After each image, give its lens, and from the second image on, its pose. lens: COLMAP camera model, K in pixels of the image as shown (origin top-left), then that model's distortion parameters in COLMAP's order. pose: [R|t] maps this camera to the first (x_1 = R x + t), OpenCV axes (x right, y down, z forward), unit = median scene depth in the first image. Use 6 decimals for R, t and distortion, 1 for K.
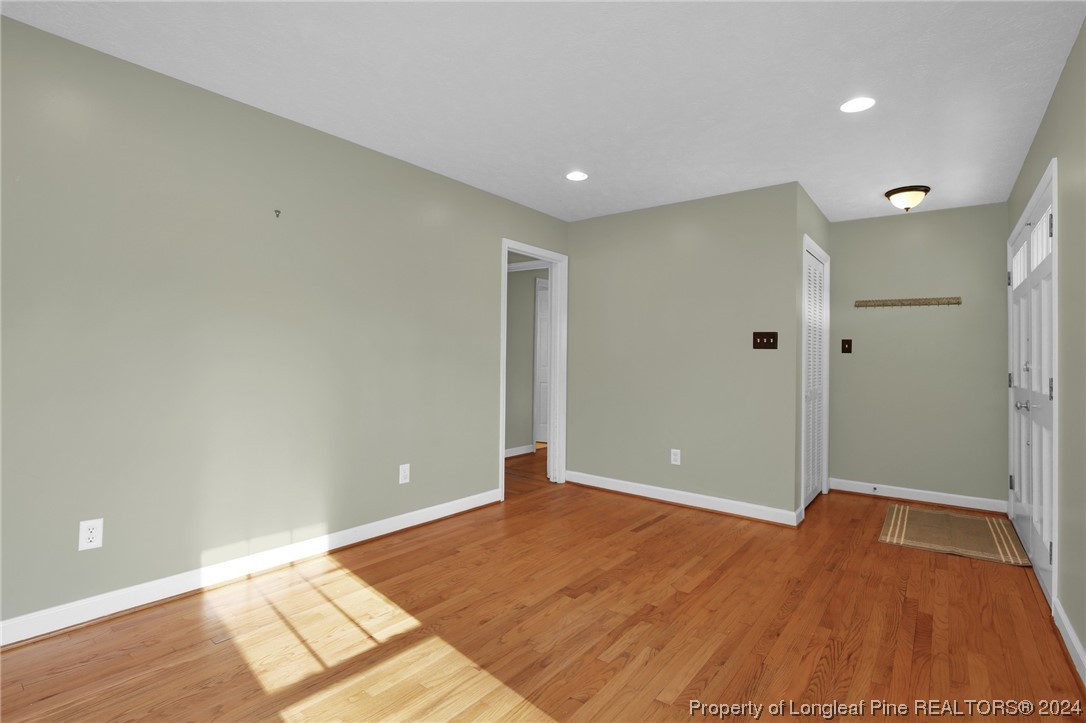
lens RADIAL K [[506.3, 0, 550.7], [0, 506.3, 354.1], [0, 0, 1]] dist [-0.025923, -0.000172]
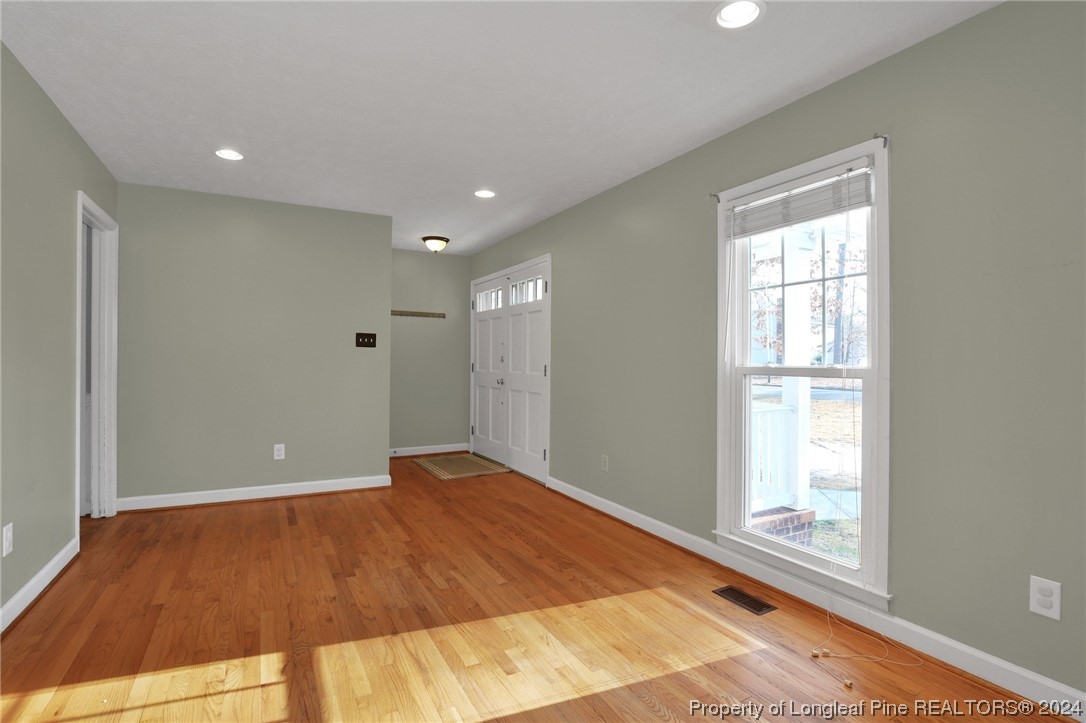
lens RADIAL K [[511.4, 0, 524.7], [0, 511.4, 356.6], [0, 0, 1]] dist [-0.021874, 0.000534]
pose [[0.429479, -0.008443, 0.903037, -0.770737], [-0.009878, 0.999853, 0.014046, -0.013196], [-0.903023, -0.014953, 0.429332, 0.188884]]
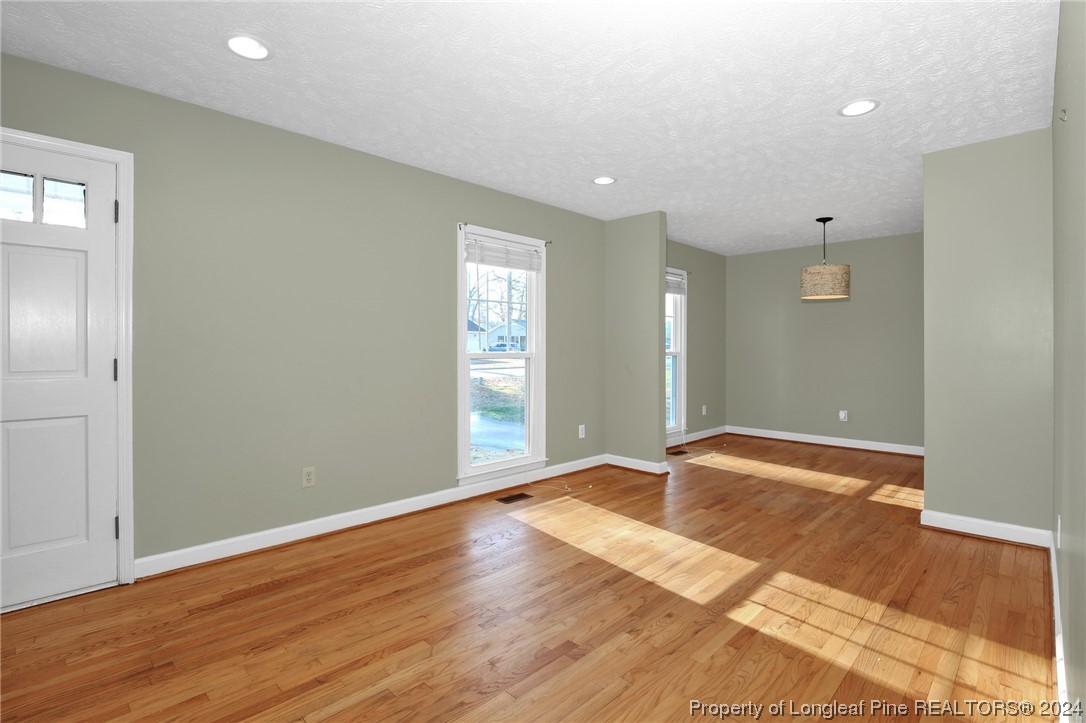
lens RADIAL K [[525.2, 0, 535.7], [0, 525.2, 362.8], [0, 0, 1]] dist [-0.029207, -0.000056]
pose [[-0.990113, -0.019379, 0.138929, -0.008145], [-0.017533, 0.999741, 0.014496, 0.019071], [-0.139174, 0.011917, -0.990196, 1.790729]]
